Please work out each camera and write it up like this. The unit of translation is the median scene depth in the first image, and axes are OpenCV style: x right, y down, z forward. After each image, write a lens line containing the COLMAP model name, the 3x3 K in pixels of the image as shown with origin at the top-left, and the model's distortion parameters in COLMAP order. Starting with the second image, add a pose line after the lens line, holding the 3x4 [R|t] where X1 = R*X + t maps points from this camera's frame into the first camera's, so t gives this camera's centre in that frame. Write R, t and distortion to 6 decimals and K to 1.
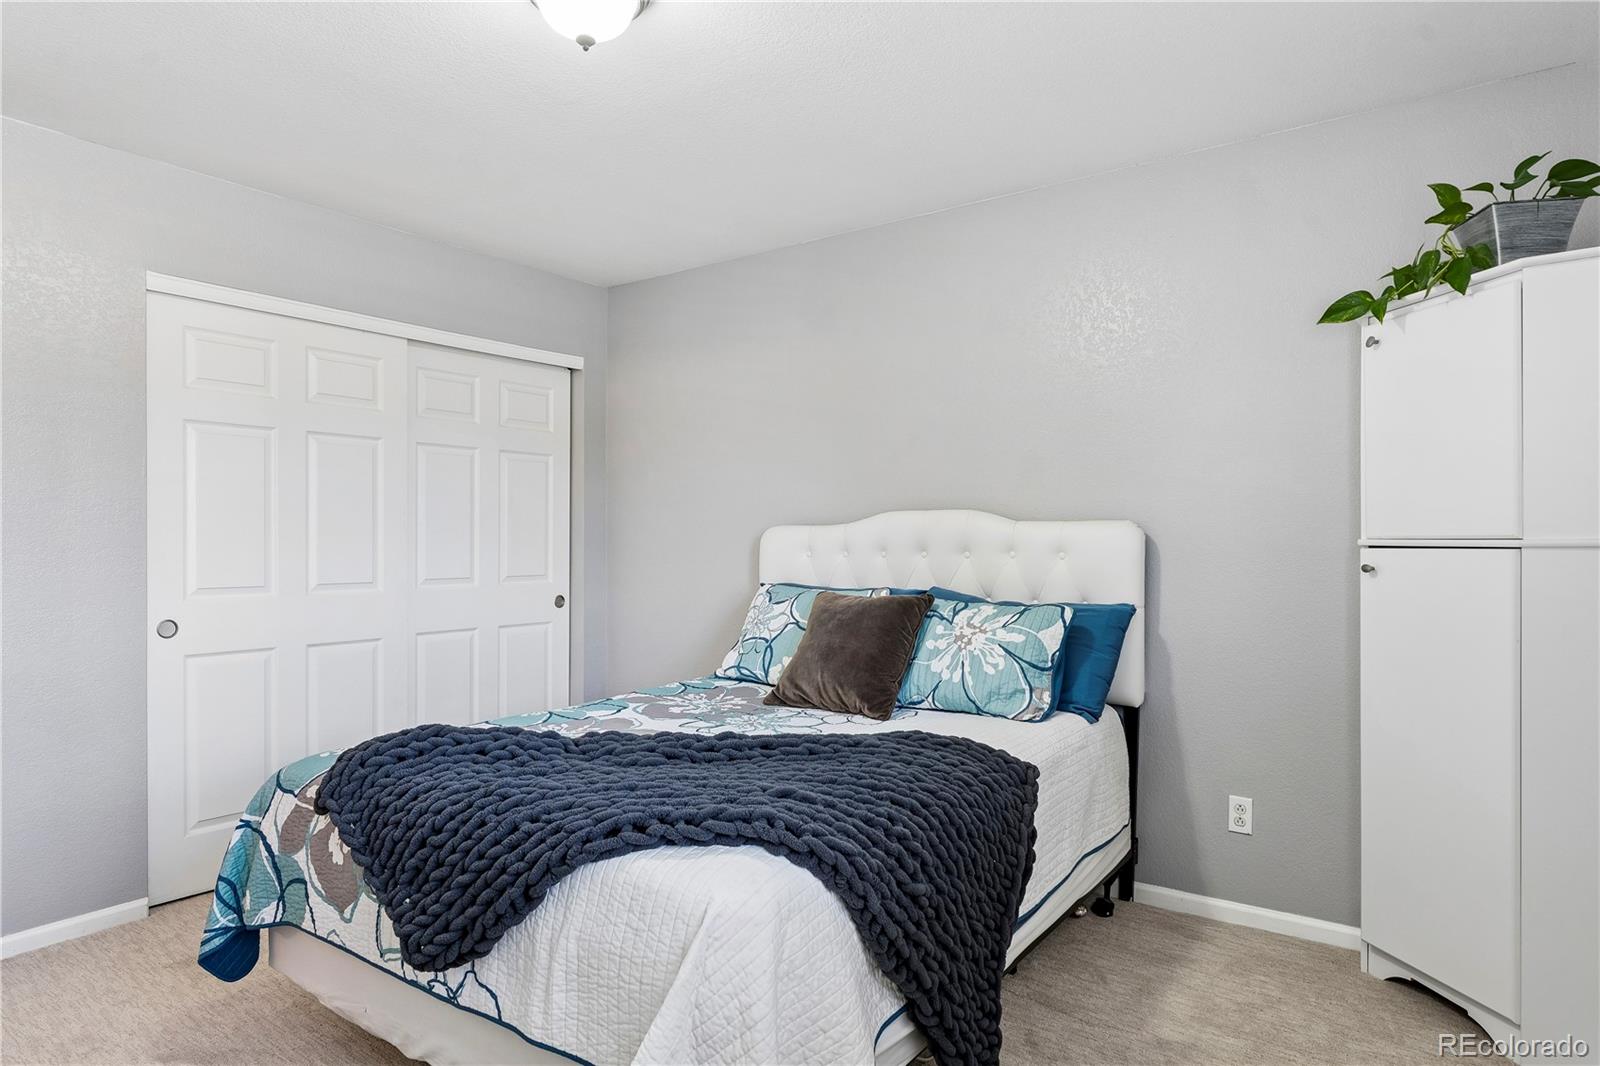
lens RADIAL K [[950.1, 0, 800.0], [0, 950.1, 533.0], [0, 0, 1]] dist [0.002974, 0.000452]
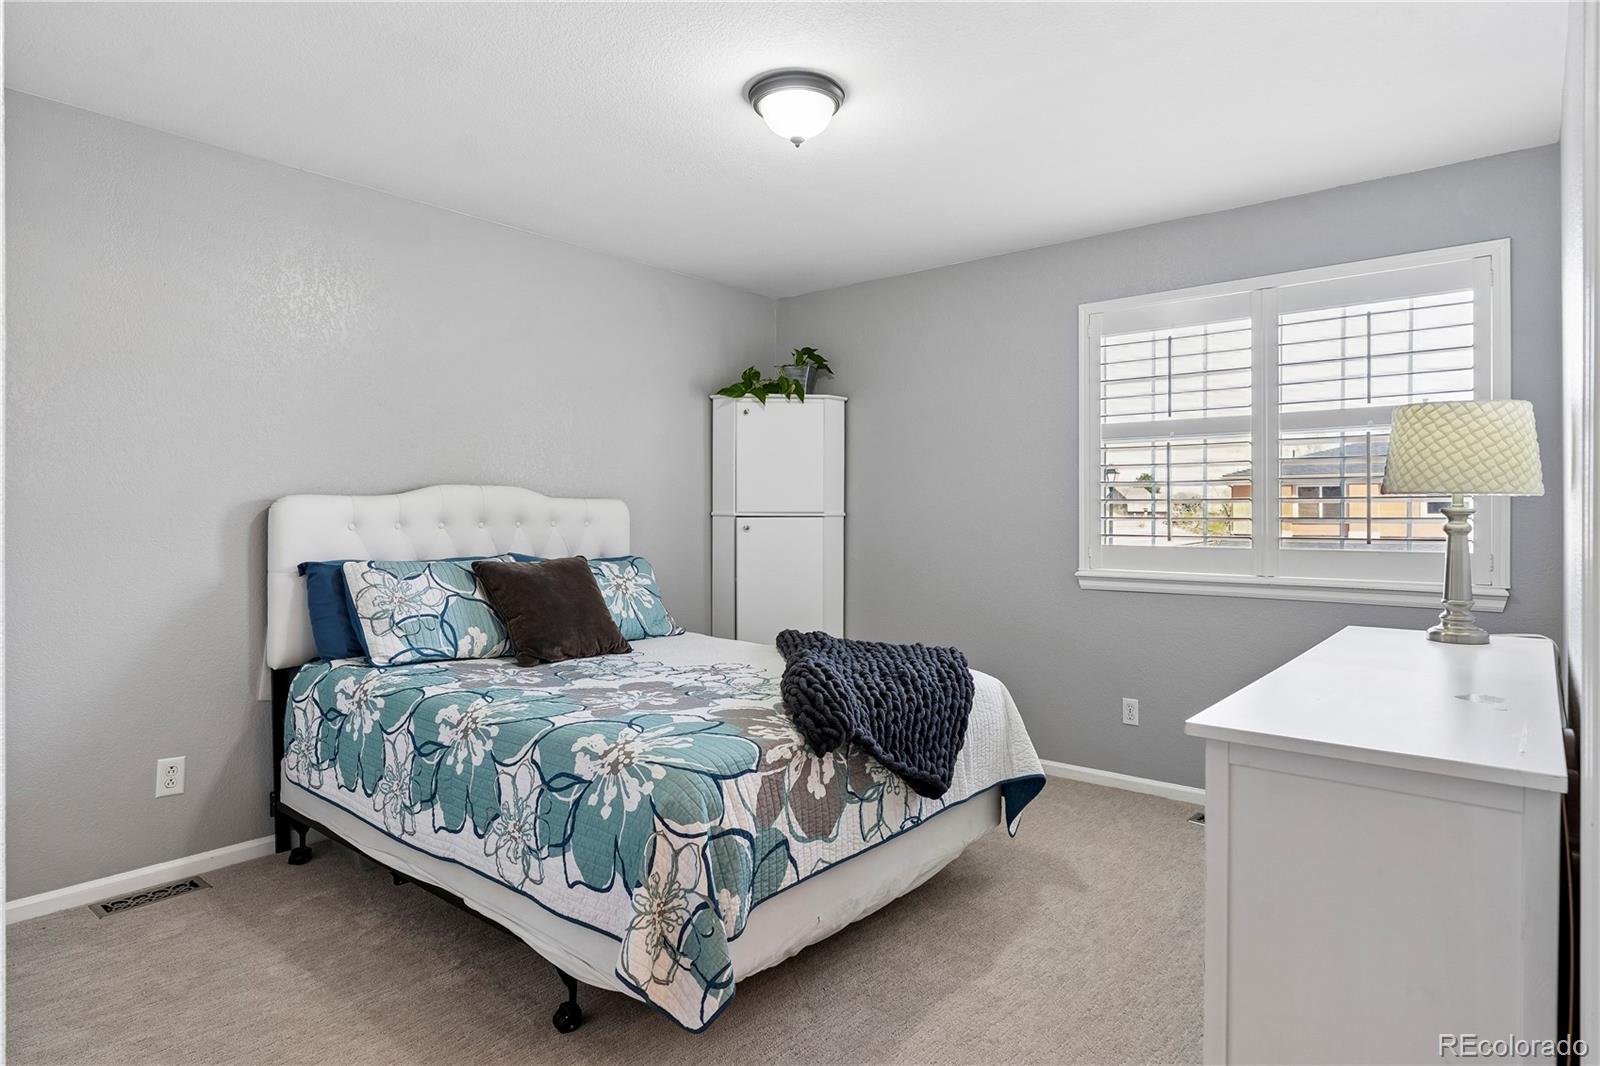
lens RADIAL K [[909.5, 0, 800.0], [0, 909.5, 533.0], [0, 0, 1]] dist [-0.000107, 0.000348]
pose [[0.056912, -0.015058, 0.998266, -1.095231], [-0.004384, 0.999873, 0.015332, 0.015805], [-0.998370, -0.005249, 0.056838, 0.684888]]
